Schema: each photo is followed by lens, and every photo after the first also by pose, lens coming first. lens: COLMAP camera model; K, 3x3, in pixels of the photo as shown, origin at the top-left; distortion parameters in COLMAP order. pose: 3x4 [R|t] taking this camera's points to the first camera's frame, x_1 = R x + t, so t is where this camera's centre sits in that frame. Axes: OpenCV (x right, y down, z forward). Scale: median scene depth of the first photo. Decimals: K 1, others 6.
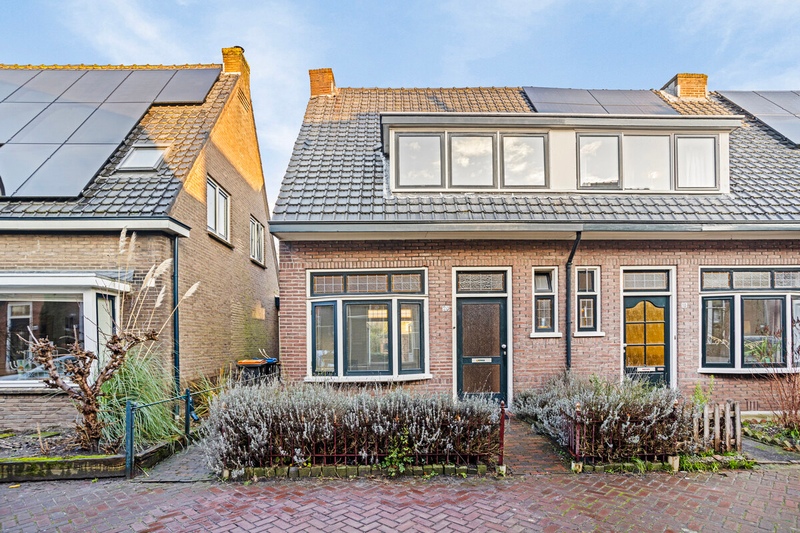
lens RADIAL K [[405.1, 0, 455.0], [0, 405.1, 354.2], [0, 0, 1]] dist [-0.010460, 0.000735]
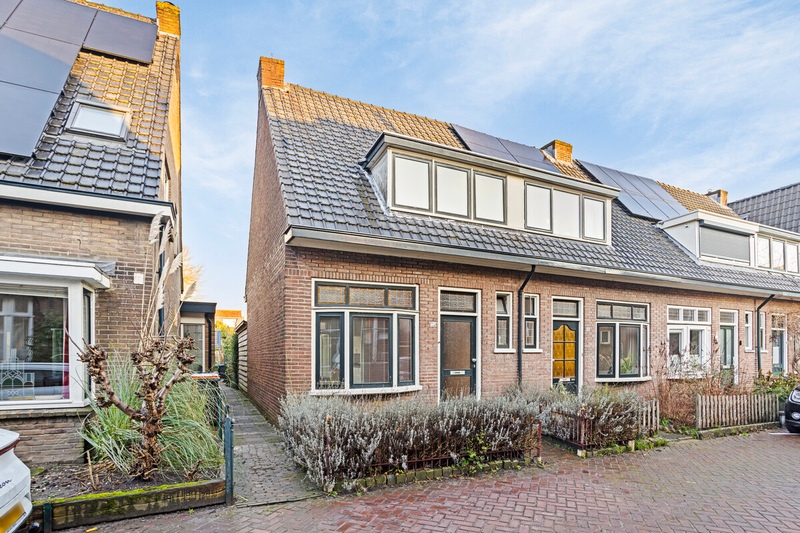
lens RADIAL K [[431.7, 0, 399.6], [0, 431.7, 369.6], [0, 0, 1]] dist [-0.013636, 0.001313]
pose [[0.916333, -0.000379, 0.400417, -0.554432], [0.000869, 0.999999, -0.001042, 0.008034], [-0.400417, 0.001303, 0.916332, -0.015233]]
